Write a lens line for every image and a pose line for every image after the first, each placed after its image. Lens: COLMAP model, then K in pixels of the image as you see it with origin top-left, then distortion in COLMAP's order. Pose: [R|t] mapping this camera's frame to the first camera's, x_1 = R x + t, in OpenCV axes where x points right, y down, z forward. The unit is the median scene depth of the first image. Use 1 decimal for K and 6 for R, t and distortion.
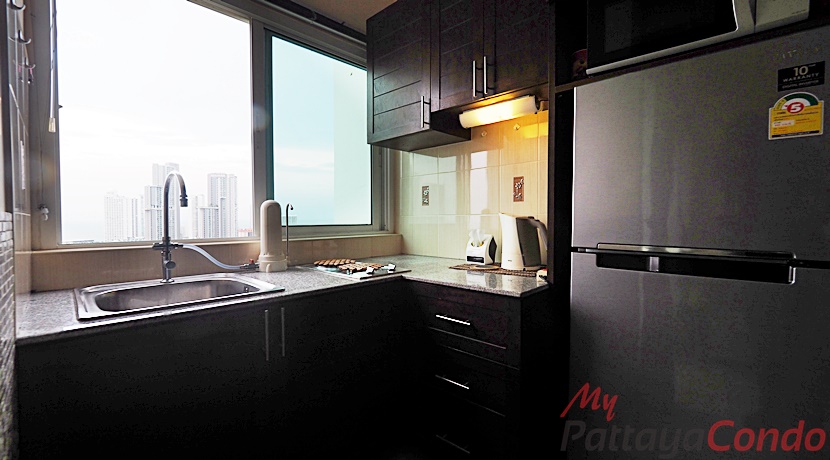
lens RADIAL K [[345.9, 0, 408.6], [0, 345.9, 227.2], [0, 0, 1]] dist [-0.010506, 0.000446]
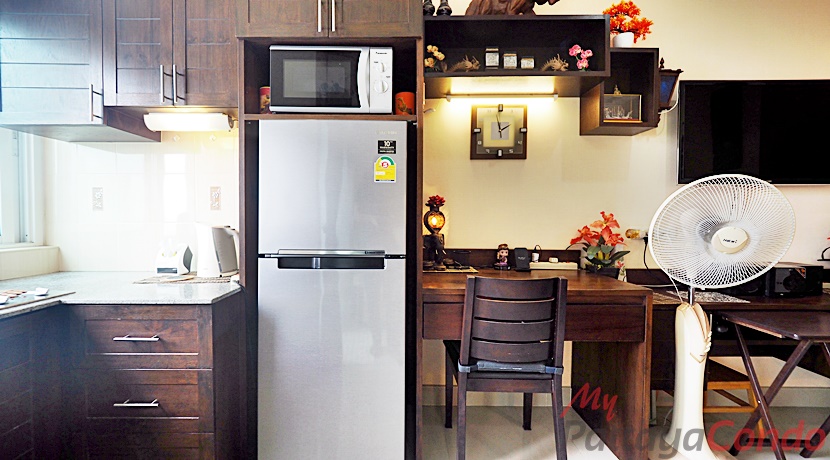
lens RADIAL K [[345.9, 0, 404.8], [0, 345.9, 225.1], [0, 0, 1]] dist [-0.010506, 0.000446]
pose [[0.716689, -0.012413, 0.697282, 0.003386], [0.014425, 0.999892, 0.002973, -0.028278], [-0.697244, 0.007928, 0.716790, -0.148873]]
